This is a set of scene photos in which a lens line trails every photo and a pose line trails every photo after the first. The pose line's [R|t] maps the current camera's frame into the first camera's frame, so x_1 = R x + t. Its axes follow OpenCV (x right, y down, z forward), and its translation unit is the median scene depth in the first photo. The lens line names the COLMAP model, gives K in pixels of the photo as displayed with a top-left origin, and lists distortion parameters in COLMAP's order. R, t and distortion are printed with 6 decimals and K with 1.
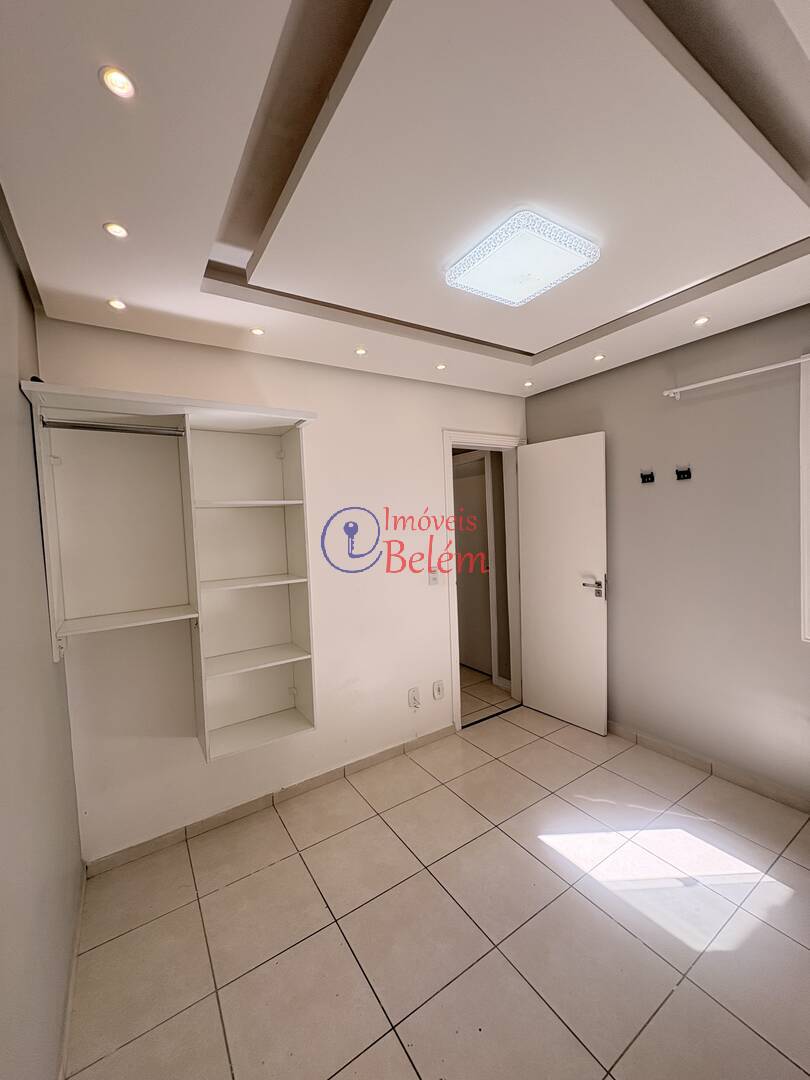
lens RADIAL K [[432.1, 0, 405.3], [0, 432.1, 541.3], [0, 0, 1]] dist [0.001801, -0.000280]
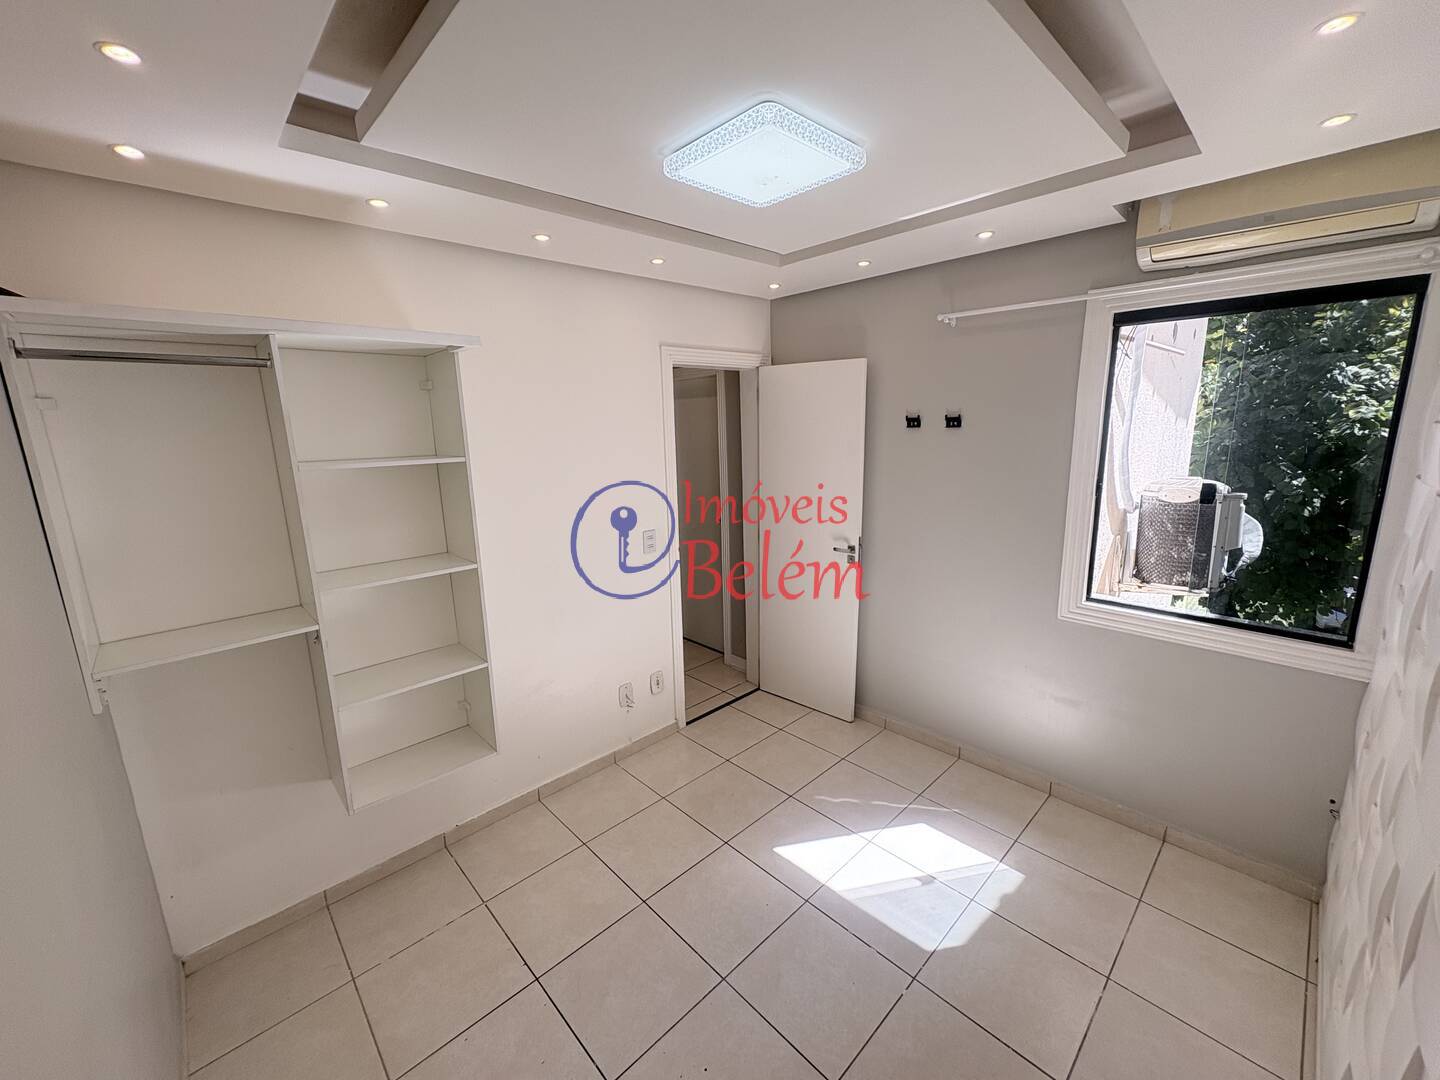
lens RADIAL K [[576.1, 0, 719.4], [0, 576.1, 539.5], [0, 0, 1]] dist [0.001801, -0.000280]
pose [[0.982764, -0.018601, 0.183926, -0.002609], [-0.008238, 0.989531, 0.144088, -0.103271], [-0.184681, -0.143119, 0.972322, -0.023765]]
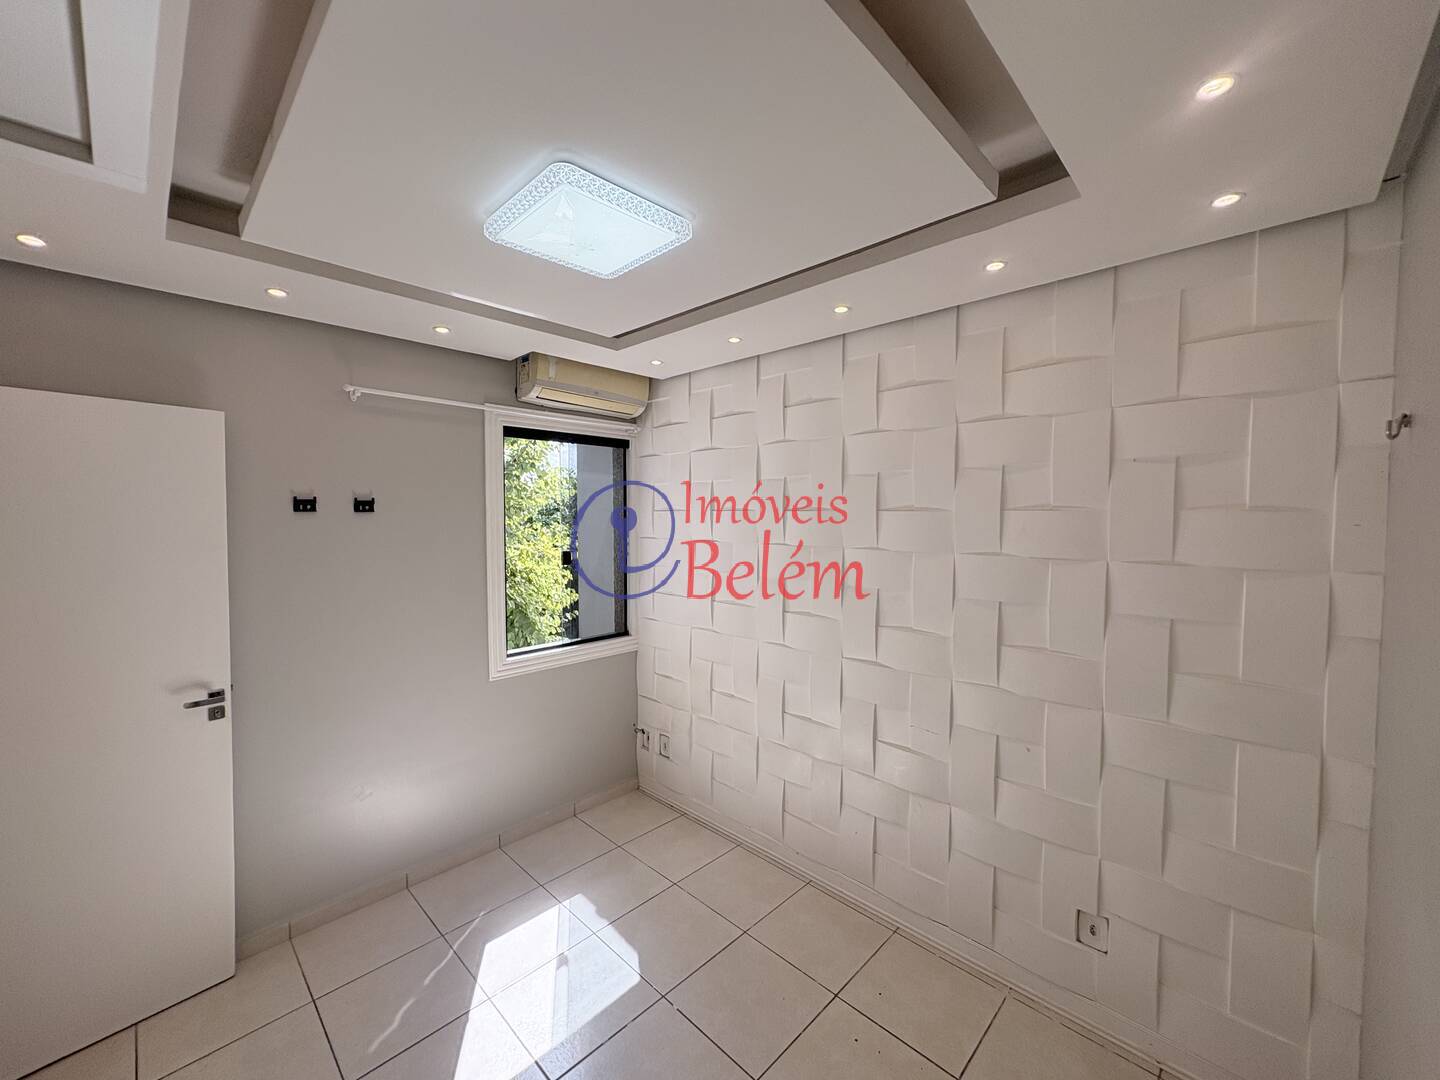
lens RADIAL K [[576.1, 0, 721.8], [0, 576.1, 537.8], [0, 0, 1]] dist [0.001801, -0.000280]
pose [[-0.223310, -0.000507, 0.974747, -0.525693], [0.058900, 0.998166, 0.014013, -0.093233], [-0.972966, 0.060542, -0.222870, 0.757531]]
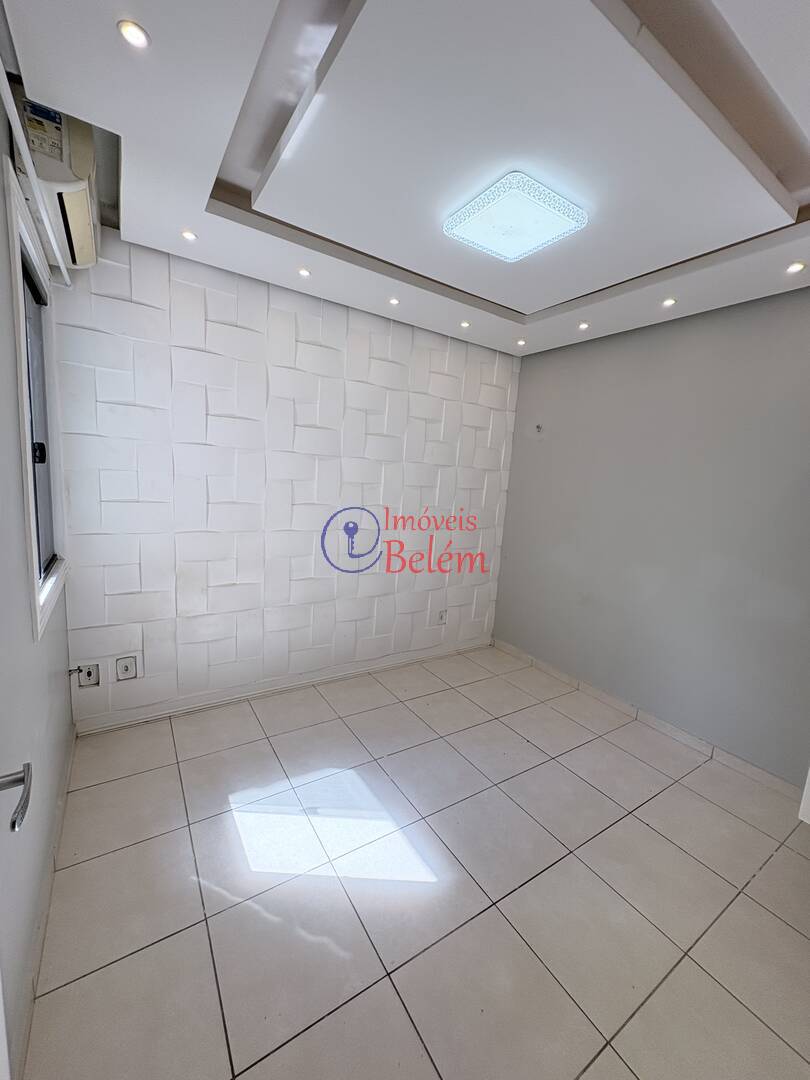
lens RADIAL K [[432.1, 0, 406.7], [0, 432.1, 540.6], [0, 0, 1]] dist [0.001801, -0.000280]
pose [[-0.999738, -0.021999, -0.006357, 0.379081], [-0.022827, 0.979366, 0.200802, -0.059331], [0.001809, 0.200894, -0.979611, 1.613968]]
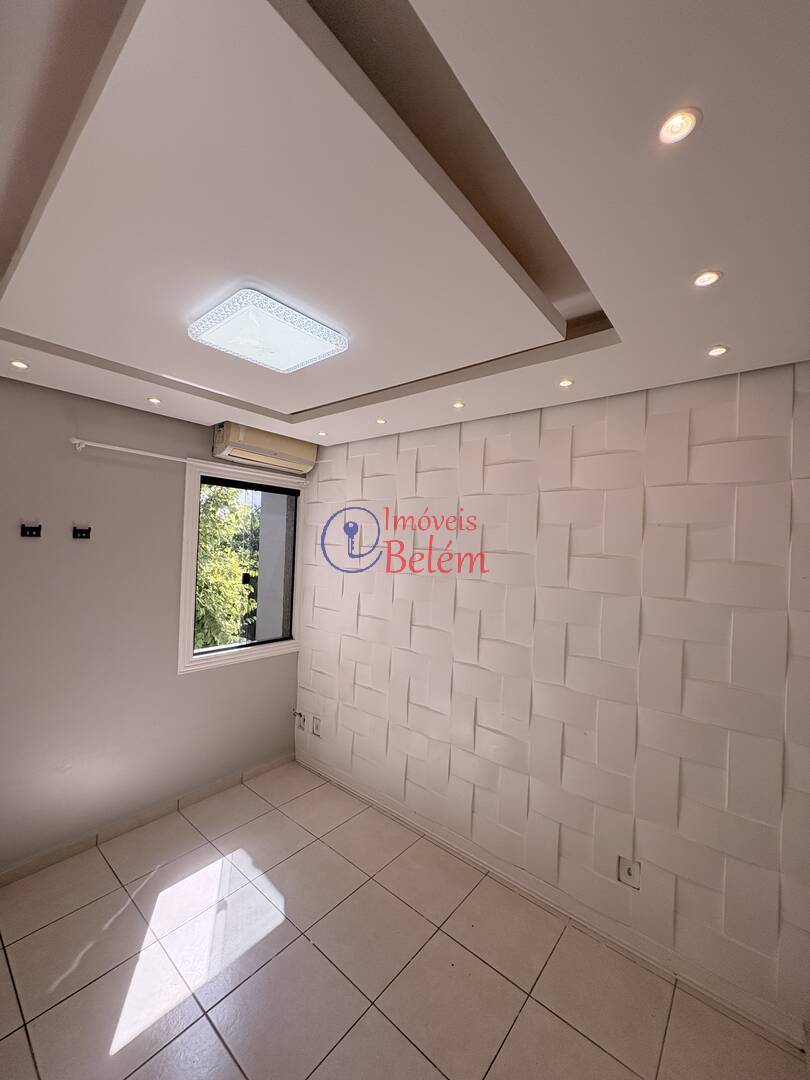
lens RADIAL K [[432.1, 0, 407.7], [0, 432.1, 540.6], [0, 0, 1]] dist [0.001801, -0.000280]
pose [[-0.301398, 0.039184, 0.952693, -0.529258], [0.023430, 0.999158, -0.033682, -0.109043], [-0.953210, 0.012169, -0.302063, 0.737896]]
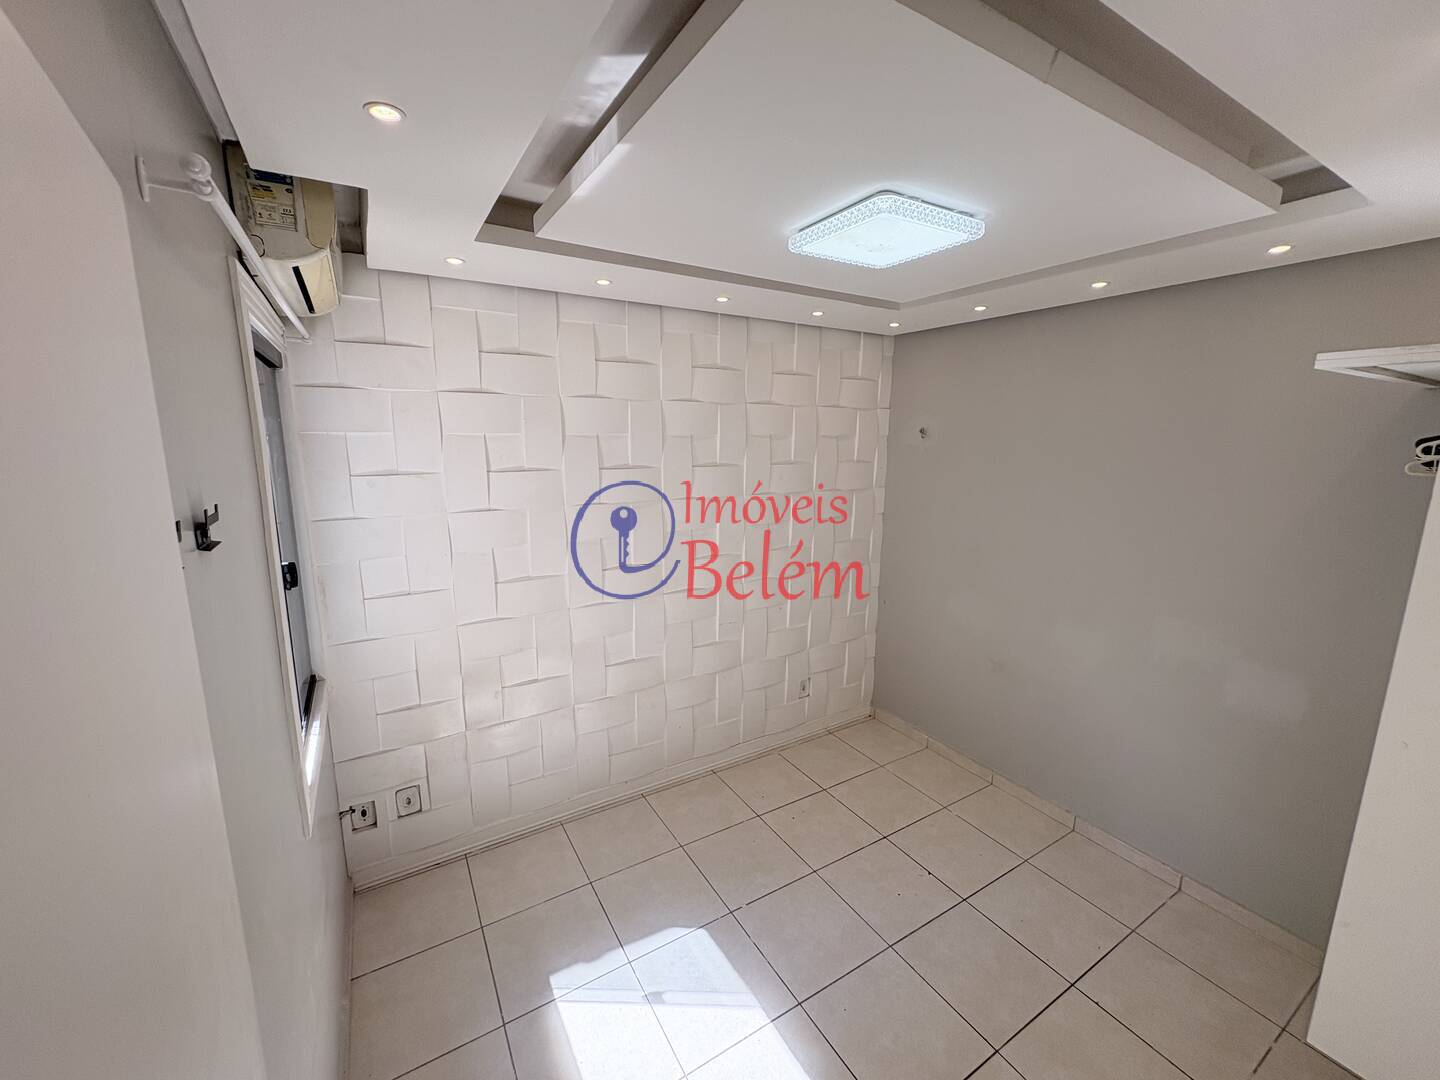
lens RADIAL K [[576.1, 0, 719.5], [0, 576.1, 538.1], [0, 0, 1]] dist [0.001801, -0.000280]
pose [[-0.998819, 0.030371, 0.037916, 0.396769], [0.038201, 0.973195, 0.226785, -0.257542], [-0.030012, 0.227965, -0.973207, 1.585382]]
